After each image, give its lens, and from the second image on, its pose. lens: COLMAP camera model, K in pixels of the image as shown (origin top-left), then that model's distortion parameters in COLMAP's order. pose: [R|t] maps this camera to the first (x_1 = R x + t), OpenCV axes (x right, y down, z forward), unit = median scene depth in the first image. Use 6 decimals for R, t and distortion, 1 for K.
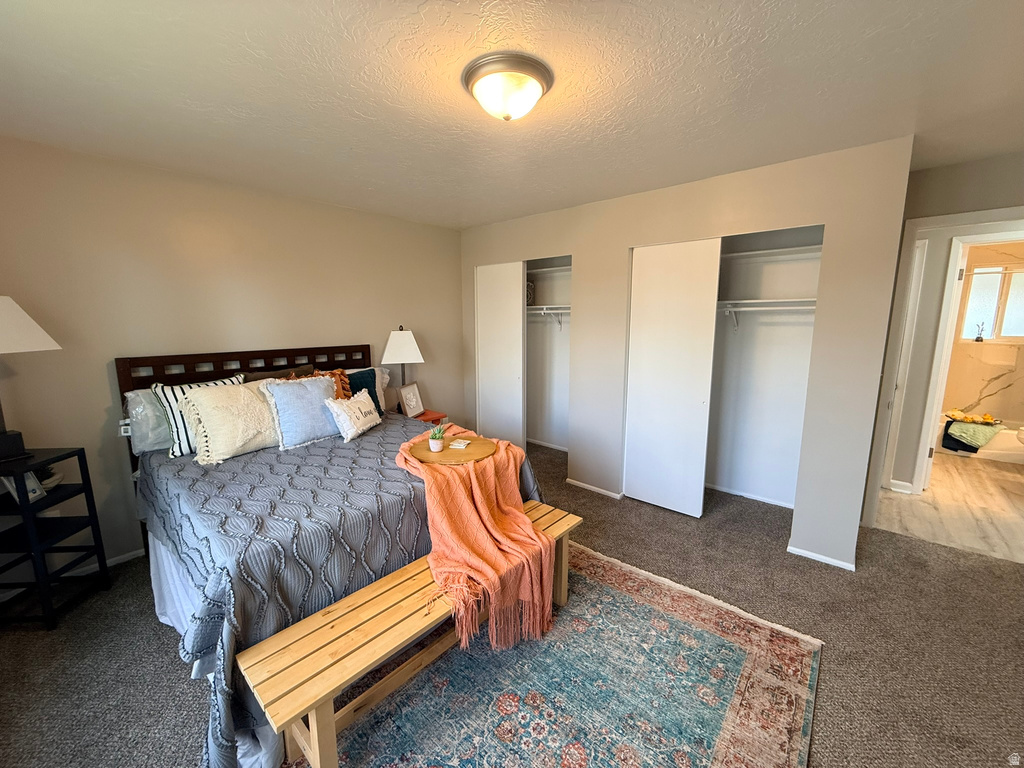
lens RADIAL K [[407.1, 0, 511.0], [0, 407.1, 379.7], [0, 0, 1]] dist [-0.000107, -0.000170]
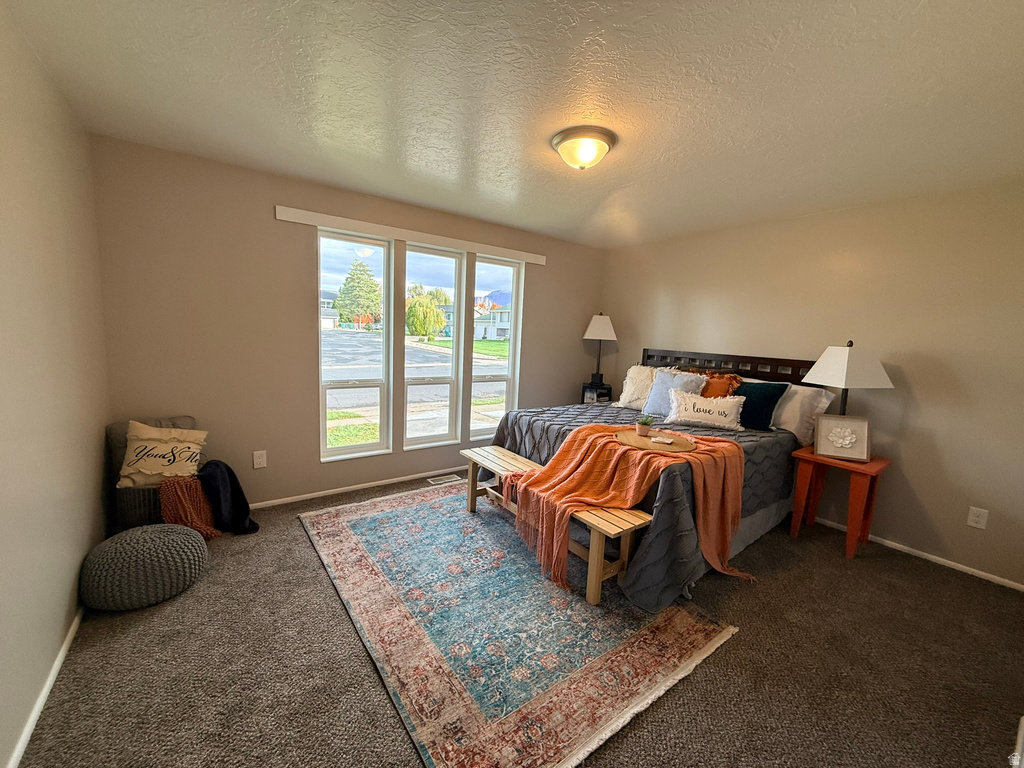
lens RADIAL K [[407.1, 0, 511.0], [0, 407.1, 379.7], [0, 0, 1]] dist [-0.000107, -0.000170]
pose [[-0.214989, 0.106332, -0.970811, 1.546358], [-0.190806, 0.970325, 0.148533, -0.122944], [0.957796, 0.217169, -0.188320, 1.273007]]
